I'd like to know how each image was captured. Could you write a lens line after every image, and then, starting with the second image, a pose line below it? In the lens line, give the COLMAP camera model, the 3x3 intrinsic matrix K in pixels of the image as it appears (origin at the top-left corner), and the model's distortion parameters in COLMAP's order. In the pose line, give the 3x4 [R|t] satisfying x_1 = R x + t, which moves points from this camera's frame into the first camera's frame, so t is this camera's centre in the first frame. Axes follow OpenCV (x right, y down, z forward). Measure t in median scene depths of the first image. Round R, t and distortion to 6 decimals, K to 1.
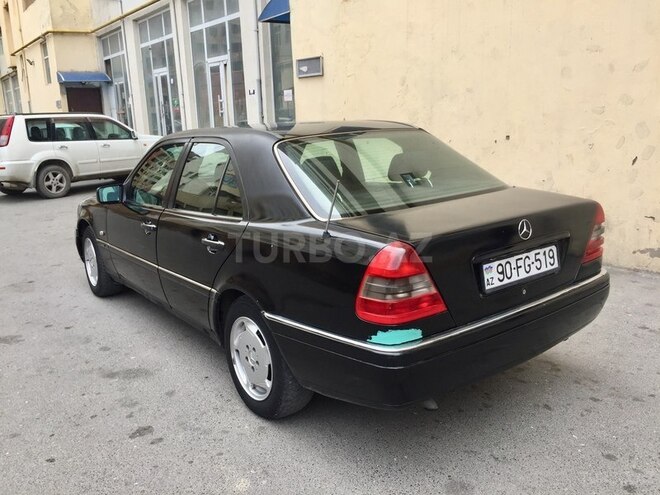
lens RADIAL K [[556.1, 0, 330.3], [0, 556.1, 247.4], [0, 0, 1]] dist [0.053036, -0.049210]
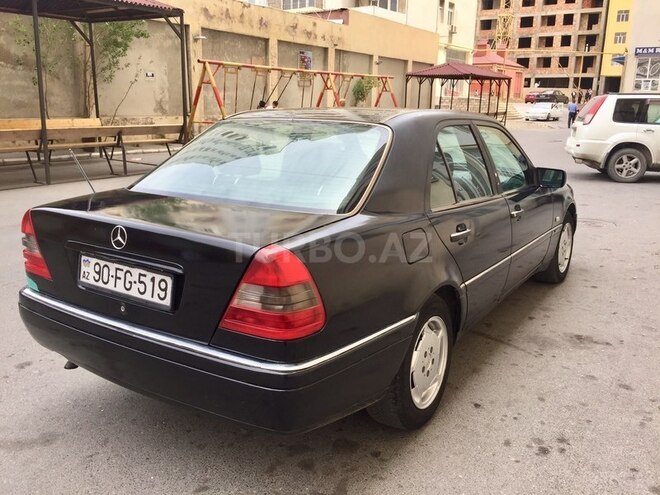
lens RADIAL K [[556.1, 0, 328.1], [0, 556.1, 246.1], [0, 0, 1]] dist [0.053036, -0.049210]
pose [[0.370121, 0.274258, -0.887577, 1.188000], [-0.245010, 0.950419, 0.191506, -0.253119], [0.896092, 0.146585, 0.418966, 0.891732]]
